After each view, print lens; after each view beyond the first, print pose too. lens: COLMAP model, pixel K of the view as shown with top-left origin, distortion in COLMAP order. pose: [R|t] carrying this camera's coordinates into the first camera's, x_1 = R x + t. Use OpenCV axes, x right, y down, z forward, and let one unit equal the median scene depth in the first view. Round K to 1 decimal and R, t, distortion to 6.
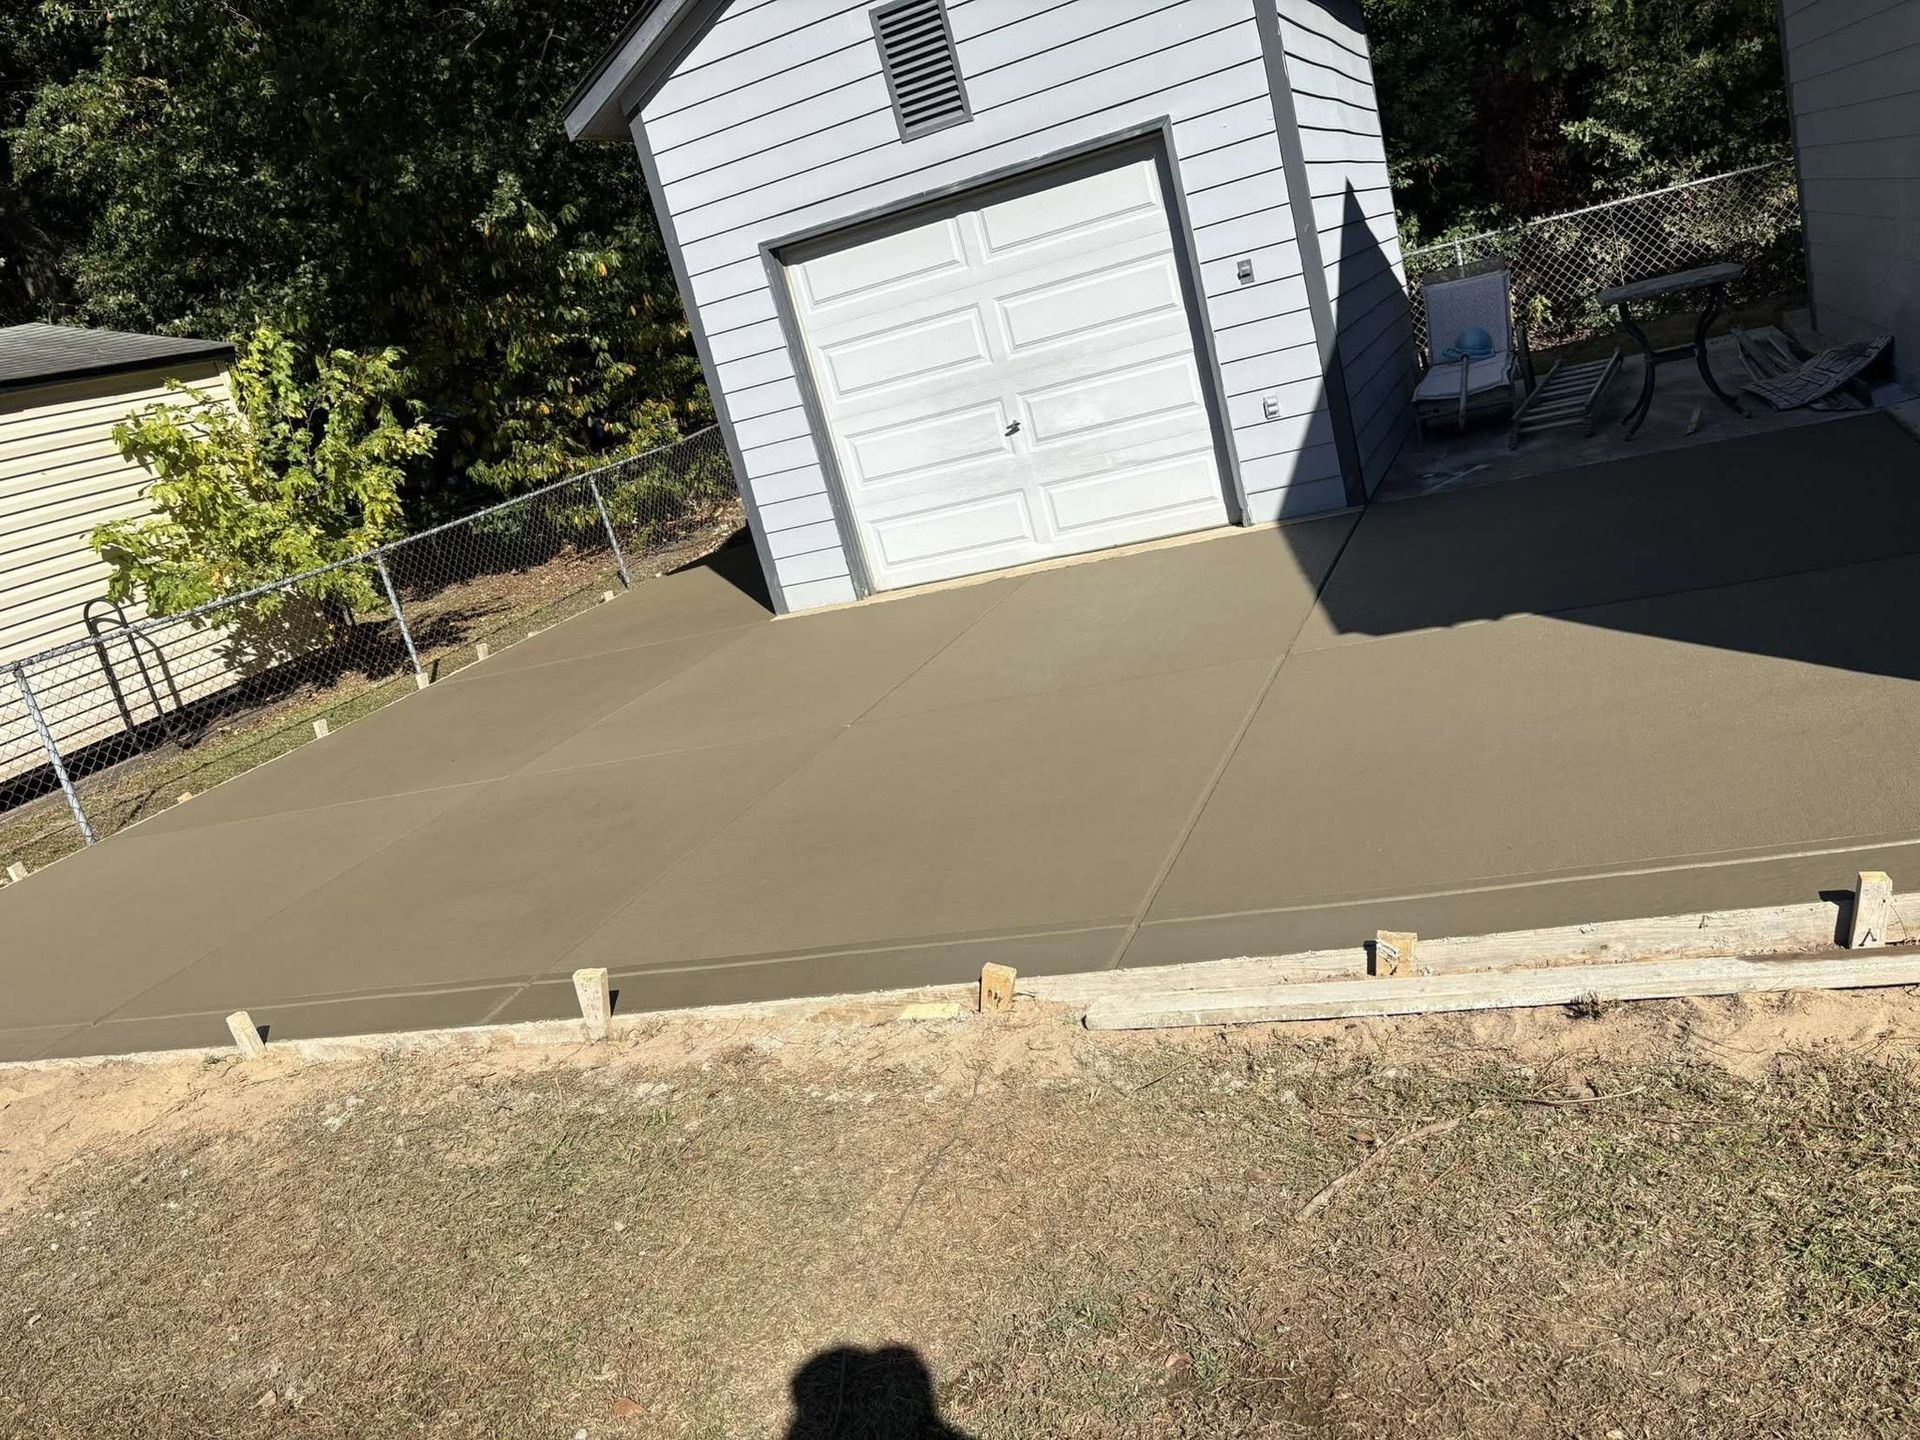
lens RADIAL K [[1437.6, 0, 960.0], [0, 1437.6, 720.0], [0, 0, 1]] dist [0.052074, -0.066848]
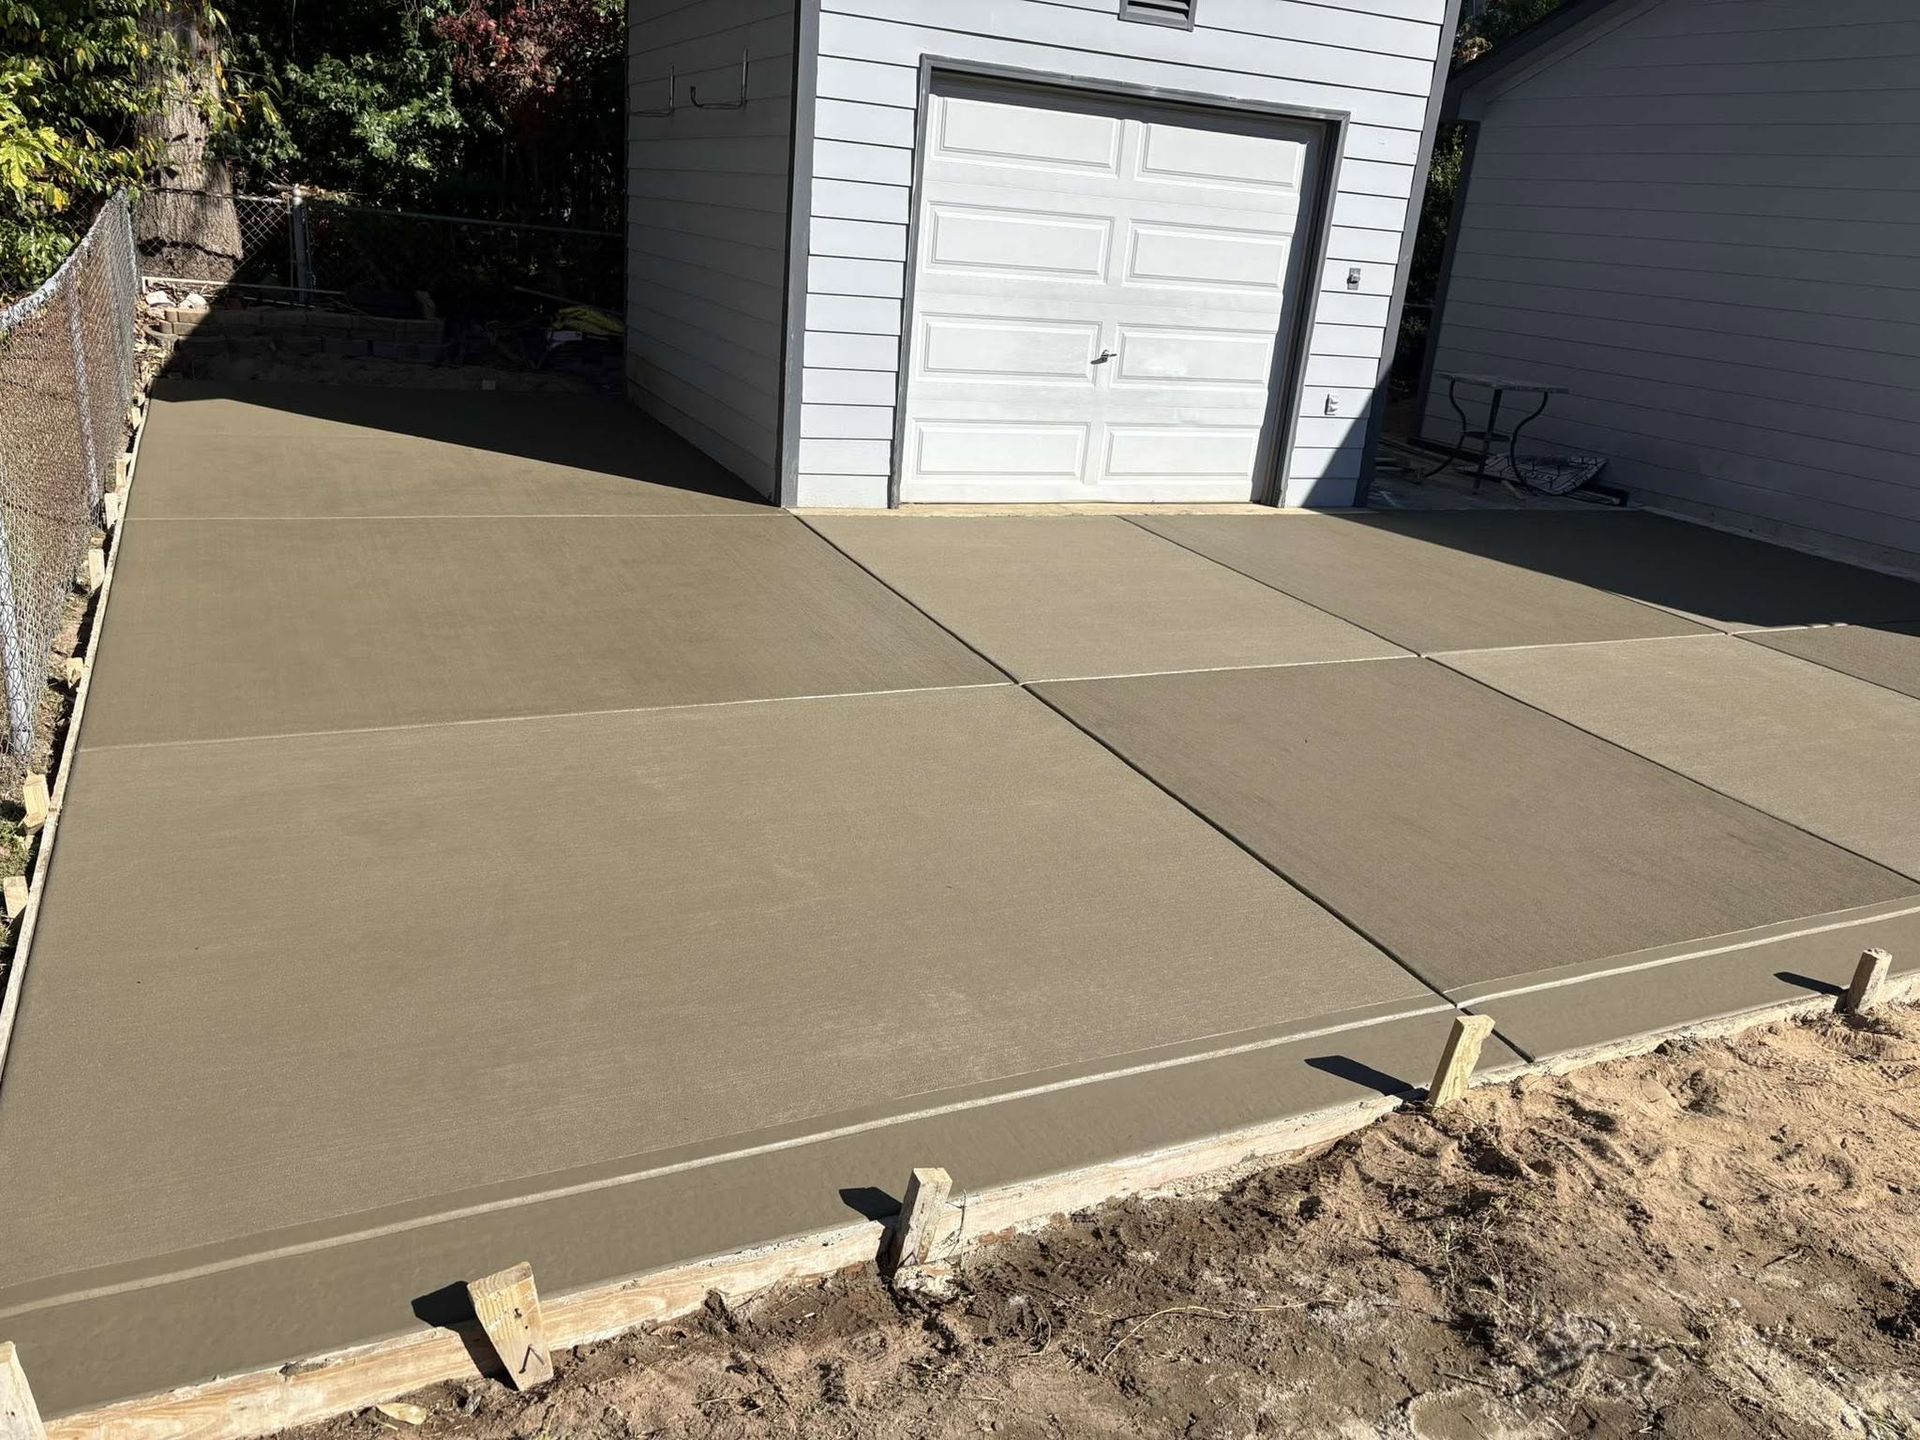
lens RADIAL K [[1448.2, 0, 960.0], [0, 1448.2, 720.0], [0, 0, 1]] dist [0.001556, 0.003054]
pose [[0.664892, 0.069739, 0.743677, -0.729332], [-0.061530, 0.997362, -0.038517, 0.076623], [-0.744401, -0.020149, 0.667429, 0.447957]]
